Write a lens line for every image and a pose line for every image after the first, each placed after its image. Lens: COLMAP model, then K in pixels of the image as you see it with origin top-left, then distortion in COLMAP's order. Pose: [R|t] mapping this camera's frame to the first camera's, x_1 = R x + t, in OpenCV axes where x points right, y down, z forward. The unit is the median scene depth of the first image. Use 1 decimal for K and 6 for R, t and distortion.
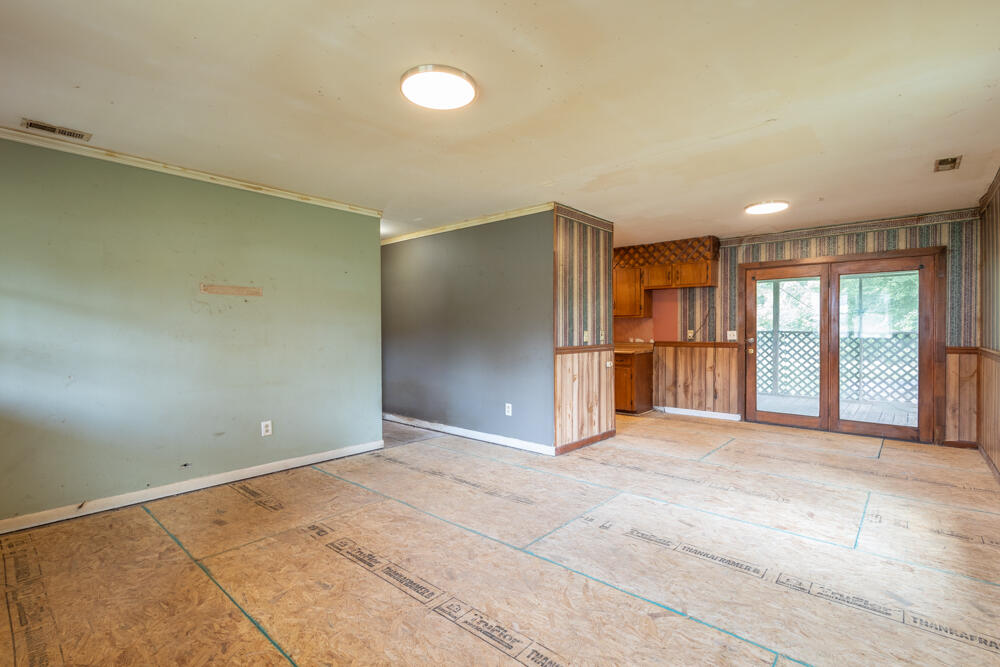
lens RADIAL K [[468.6, 0, 498.5], [0, 468.6, 333.2], [0, 0, 1]] dist [0.001108, -0.000307]
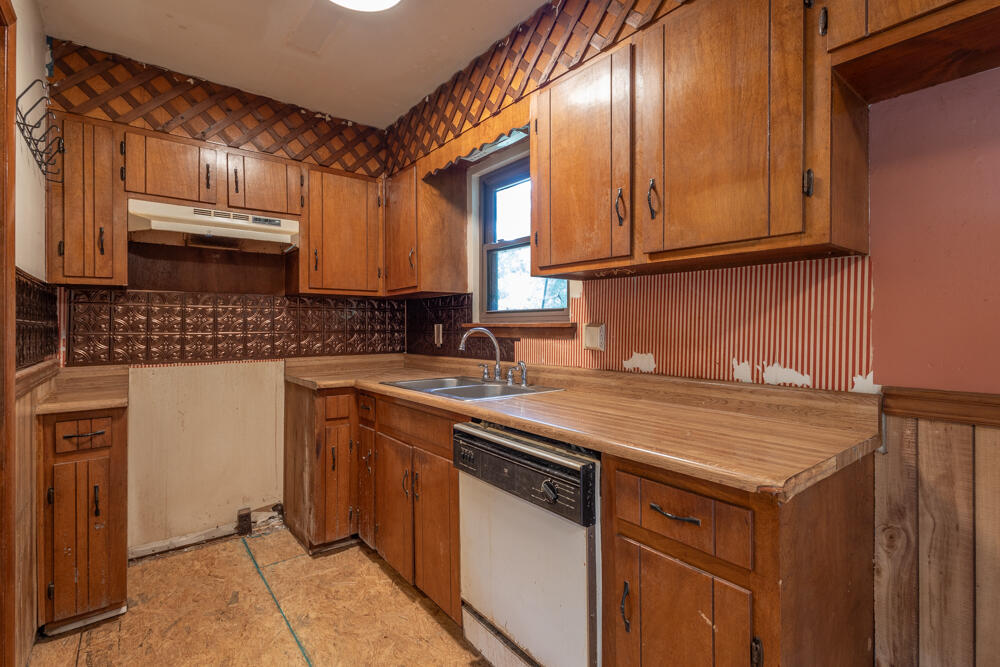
lens RADIAL K [[468.6, 0, 502.9], [0, 468.6, 331.8], [0, 0, 1]] dist [0.001108, -0.000307]
pose [[0.985538, -0.002543, -0.169435, 0.219009], [0.002454, 0.999997, -0.000737, -0.004036], [0.169437, 0.000311, 0.985541, 0.796089]]
